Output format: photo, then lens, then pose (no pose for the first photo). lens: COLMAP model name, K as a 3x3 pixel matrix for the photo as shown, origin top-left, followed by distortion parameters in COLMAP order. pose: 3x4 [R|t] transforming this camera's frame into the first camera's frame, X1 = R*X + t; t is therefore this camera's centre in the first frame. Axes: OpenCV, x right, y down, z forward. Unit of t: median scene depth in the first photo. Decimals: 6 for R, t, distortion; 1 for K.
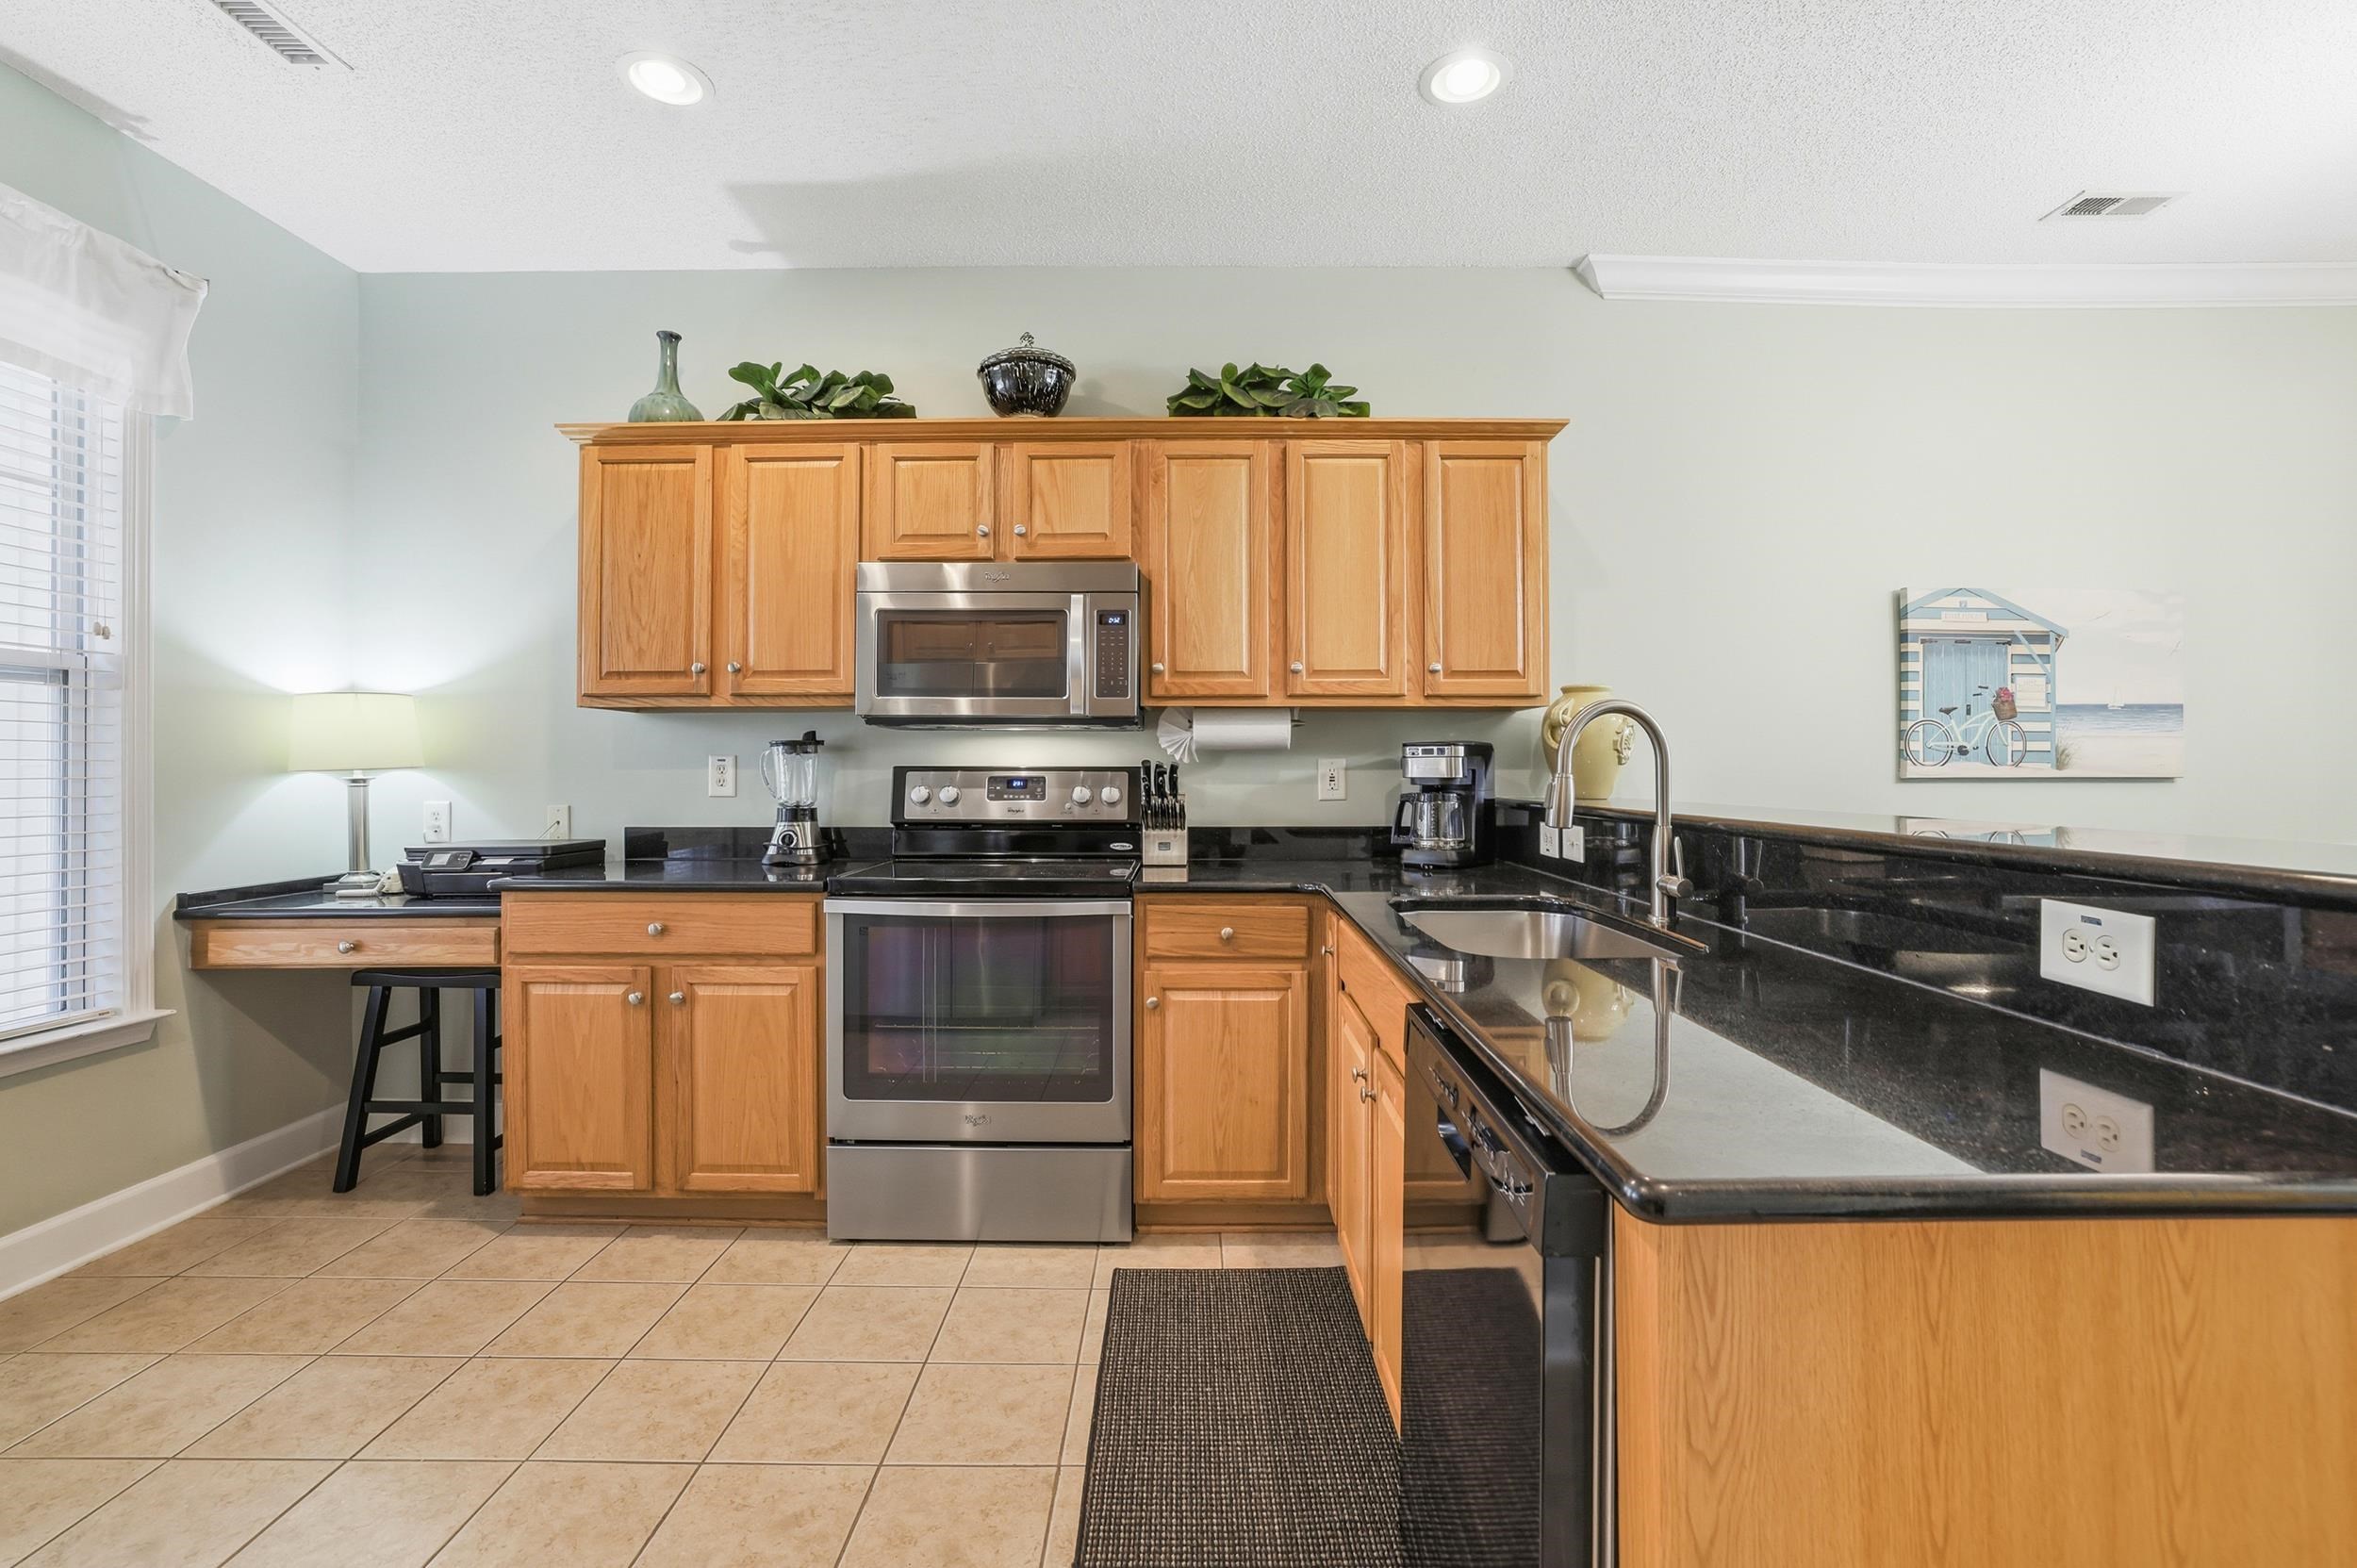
lens RADIAL K [[1030.7, 0, 1179.6], [0, 1030.7, 765.4], [0, 0, 1]] dist [-0.028193, 0.005872]
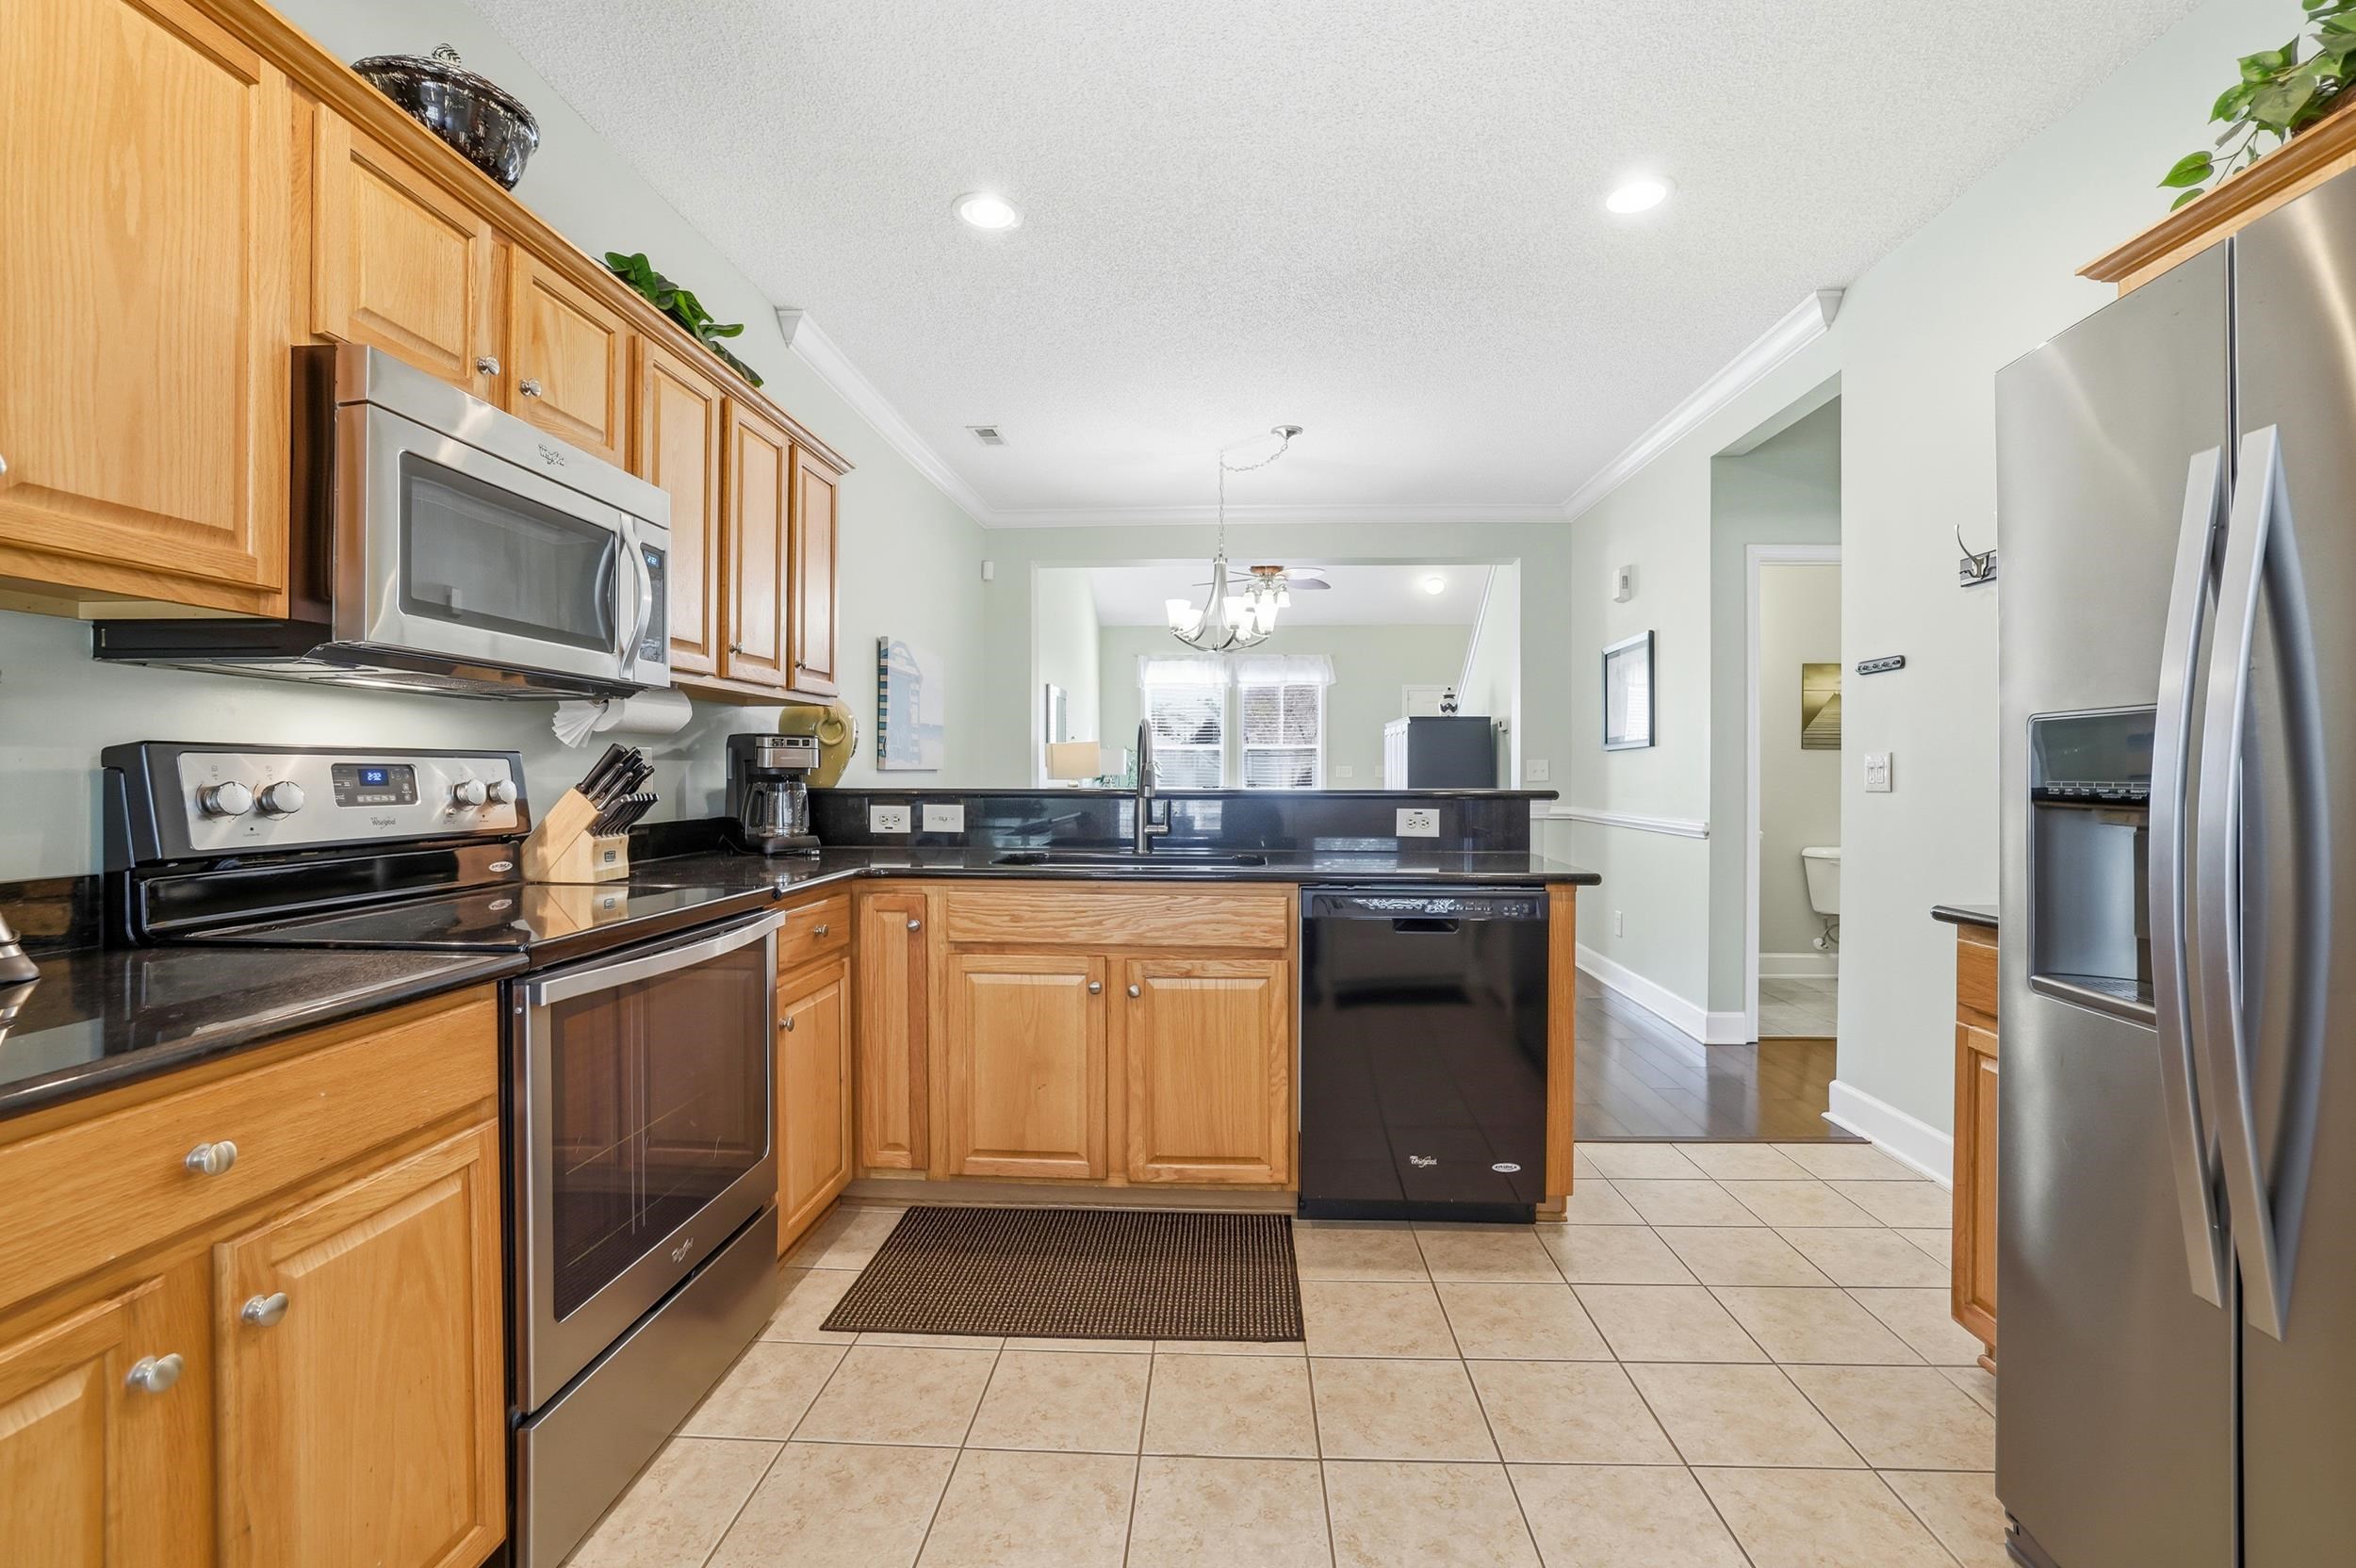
lens RADIAL K [[1030.2, 0, 1192.1], [0, 1030.2, 777.1], [0, 0, 1]] dist [-0.028193, 0.005872]
pose [[0.032618, -0.006676, 0.999446, -0.729744], [-0.009457, 0.999931, 0.006988, 0.009526], [-0.999423, -0.009680, 0.032552, 0.523014]]
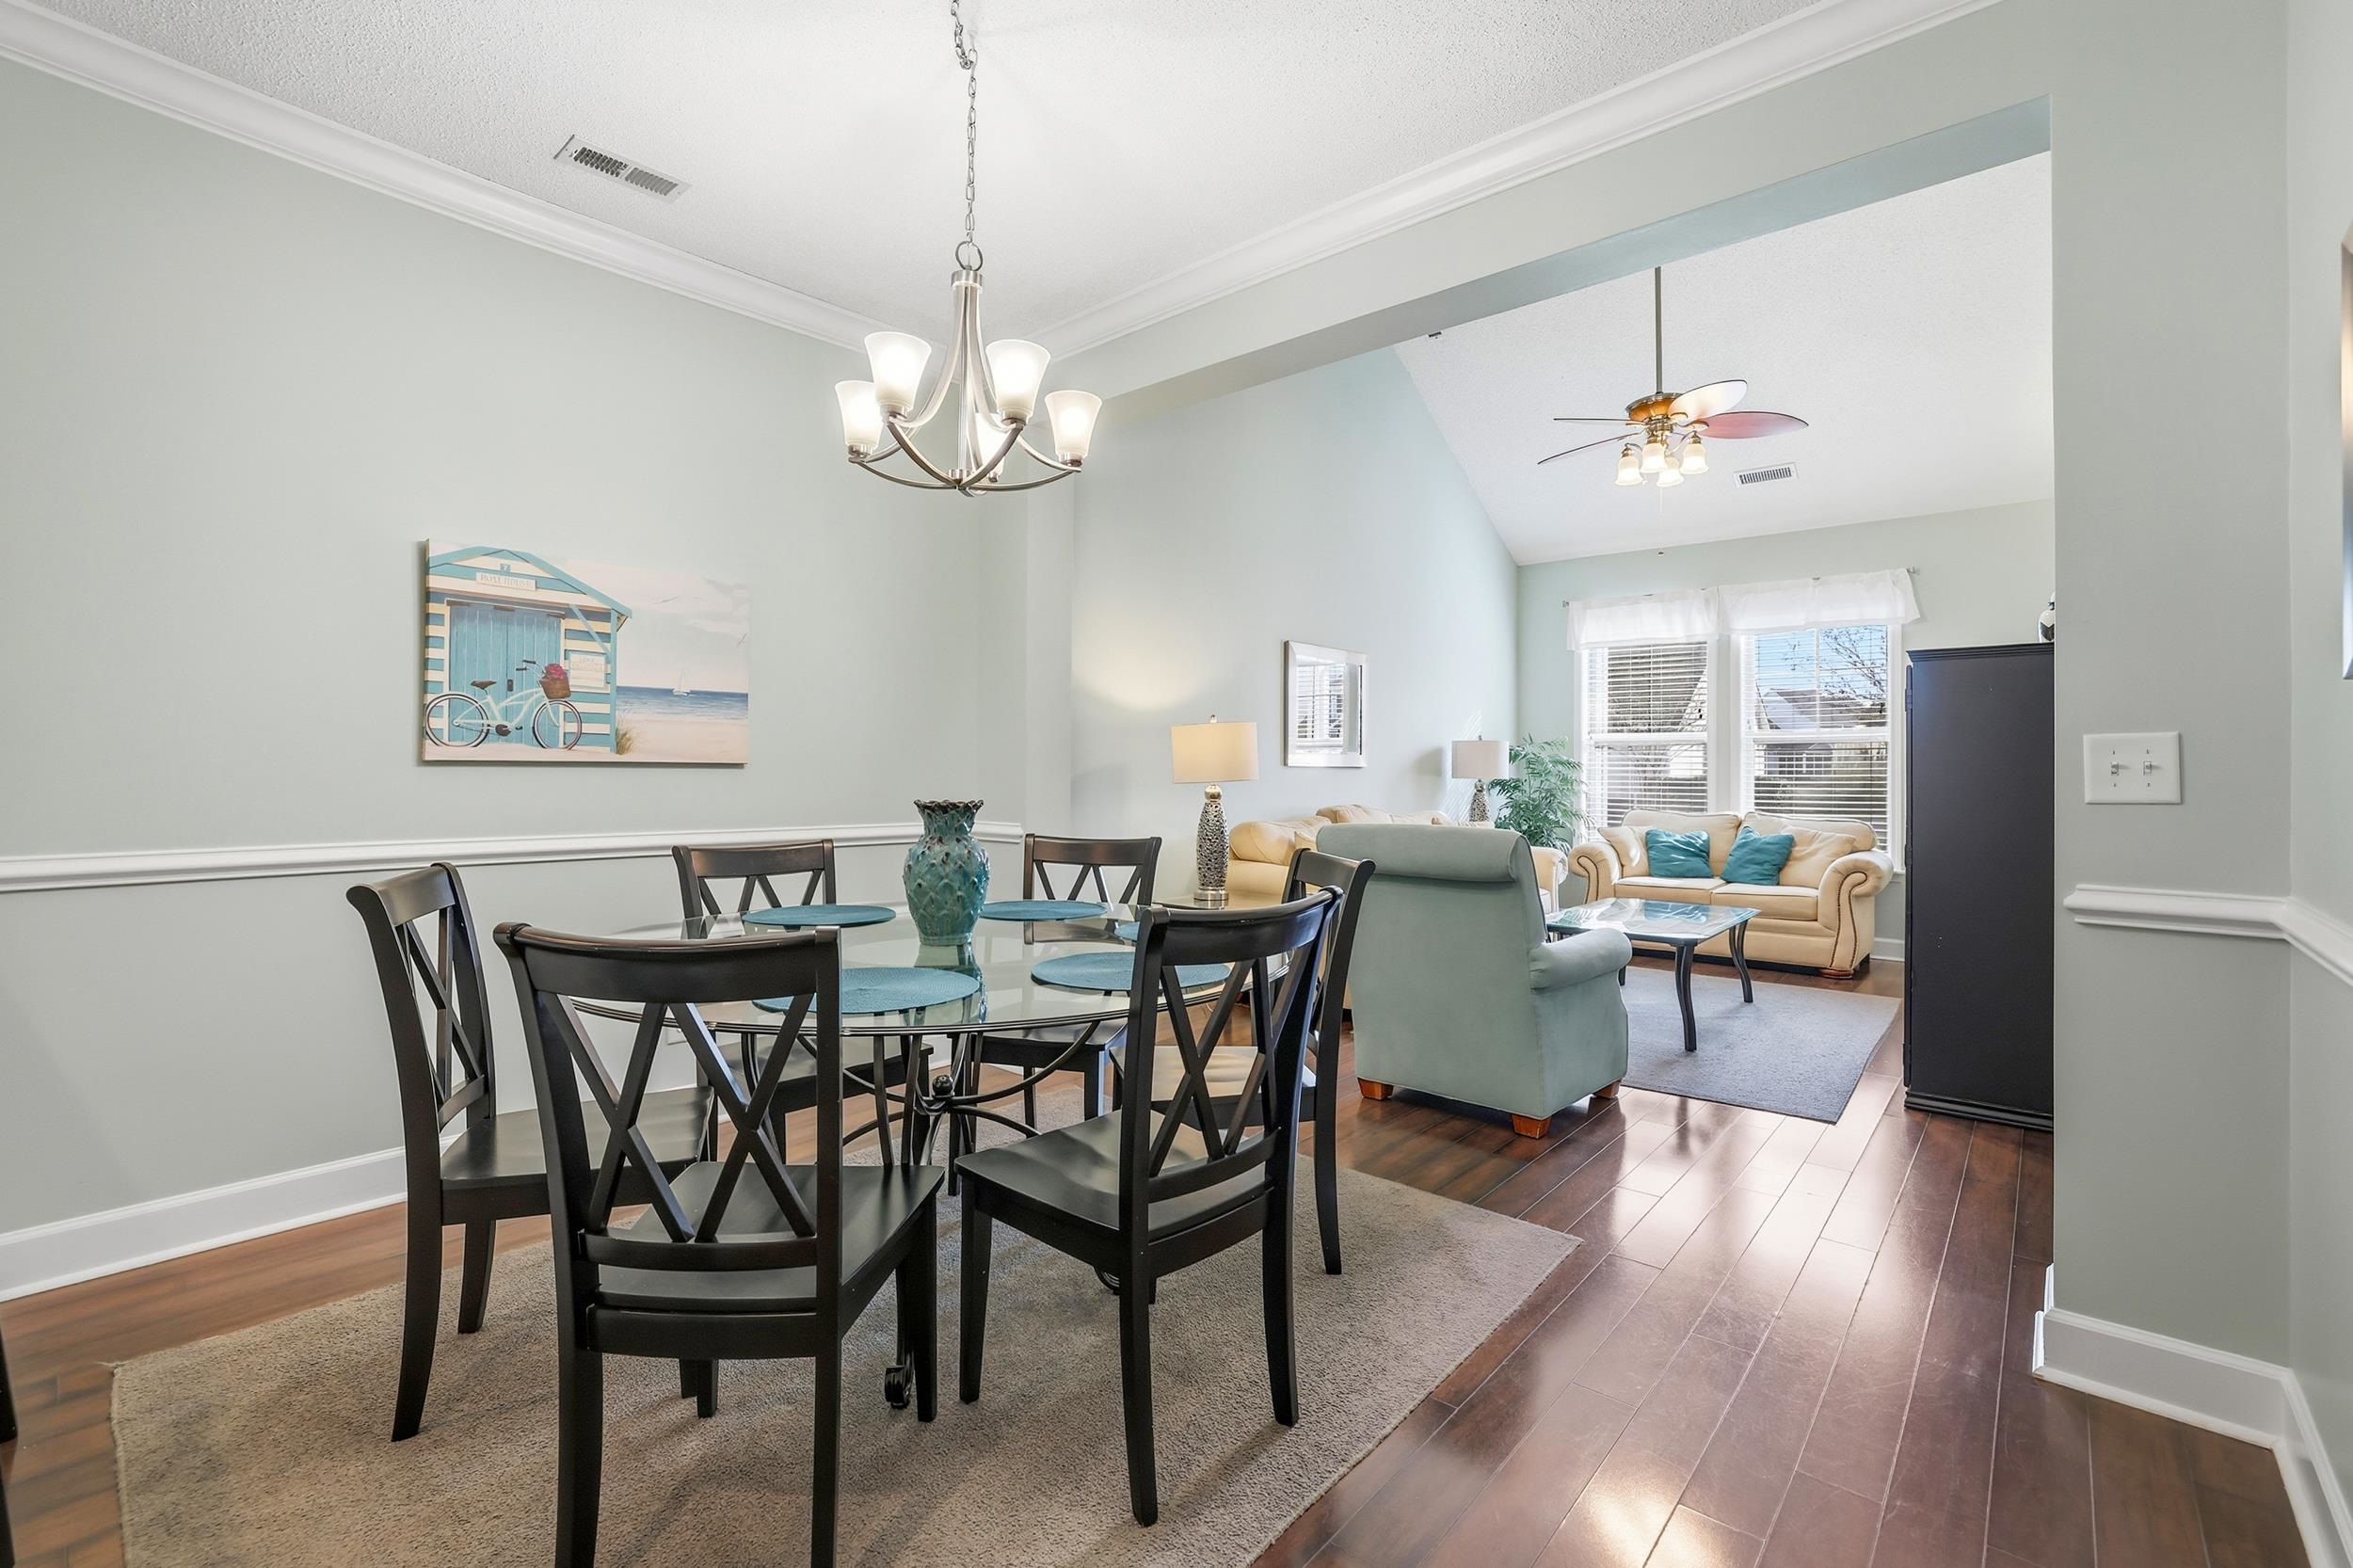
lens RADIAL K [[1028.9, 0, 1173.5], [0, 1028.9, 750.5], [0, 0, 1]] dist [-0.028193, 0.005872]
pose [[0.659982, 0.020079, 0.751013, 0.492766], [-0.013646, 0.999798, -0.014738, 0.008190], [-0.751157, -0.000522, 0.660123, -0.037891]]
